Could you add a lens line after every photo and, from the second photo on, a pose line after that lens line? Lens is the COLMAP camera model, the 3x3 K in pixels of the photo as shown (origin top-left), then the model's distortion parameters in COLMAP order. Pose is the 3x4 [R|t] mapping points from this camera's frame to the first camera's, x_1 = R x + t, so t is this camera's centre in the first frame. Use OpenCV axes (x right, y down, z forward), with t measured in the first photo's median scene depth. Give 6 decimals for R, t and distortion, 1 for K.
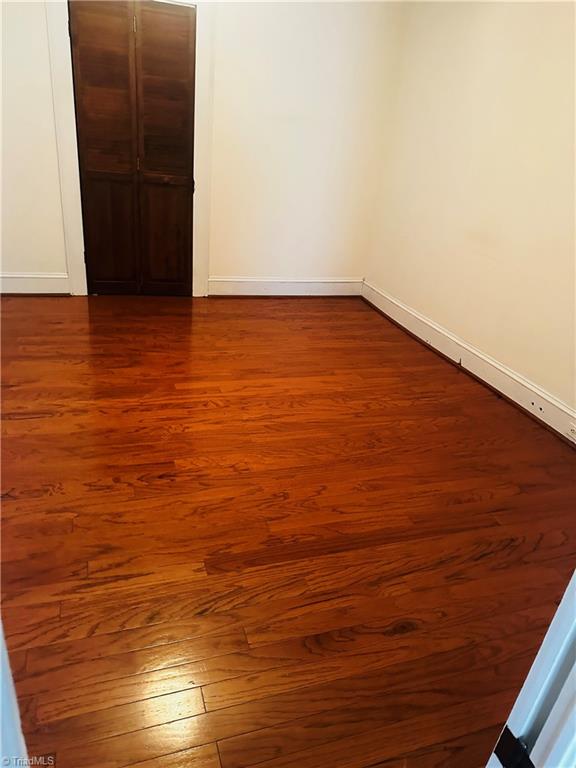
lens RADIAL K [[545.5, 0, 288.0], [0, 545.5, 376.3], [0, 0, 1]] dist [0.174296, -0.229048]
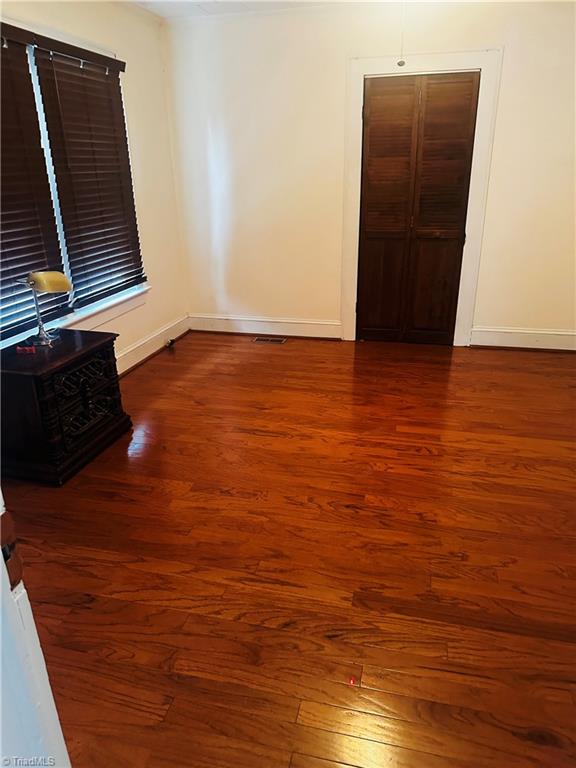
lens RADIAL K [[545.5, 0, 288.0], [0, 545.5, 376.3], [0, 0, 1]] dist [0.174296, -0.229048]
pose [[0.842154, 0.084881, -0.532515, 0.200493], [-0.133132, 0.989691, -0.052790, 0.004127], [0.522545, 0.115352, 0.844773, 0.010343]]
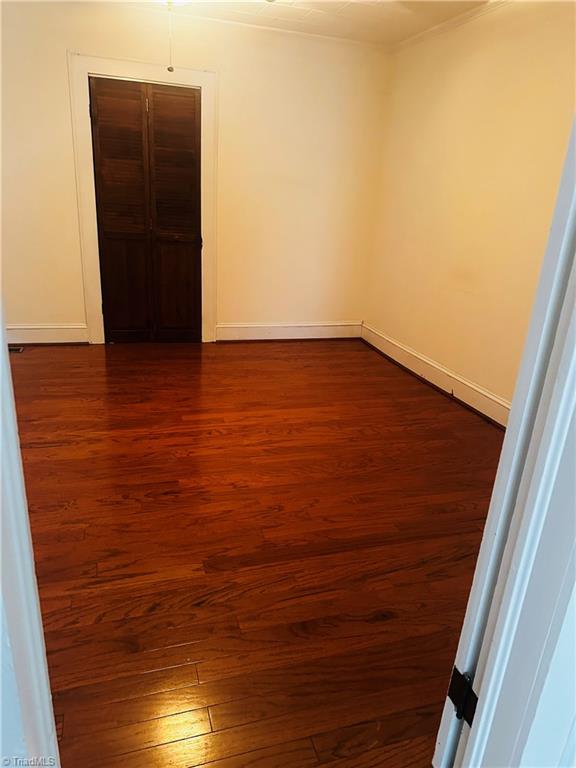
lens RADIAL K [[545.5, 0, 288.0], [0, 545.5, 376.3], [0, 0, 1]] dist [0.174296, -0.229048]
pose [[0.999106, -0.028842, -0.030915, 0.046109], [0.025496, 0.994290, -0.103622, 0.065376], [0.033727, 0.102742, 0.994136, -0.089781]]
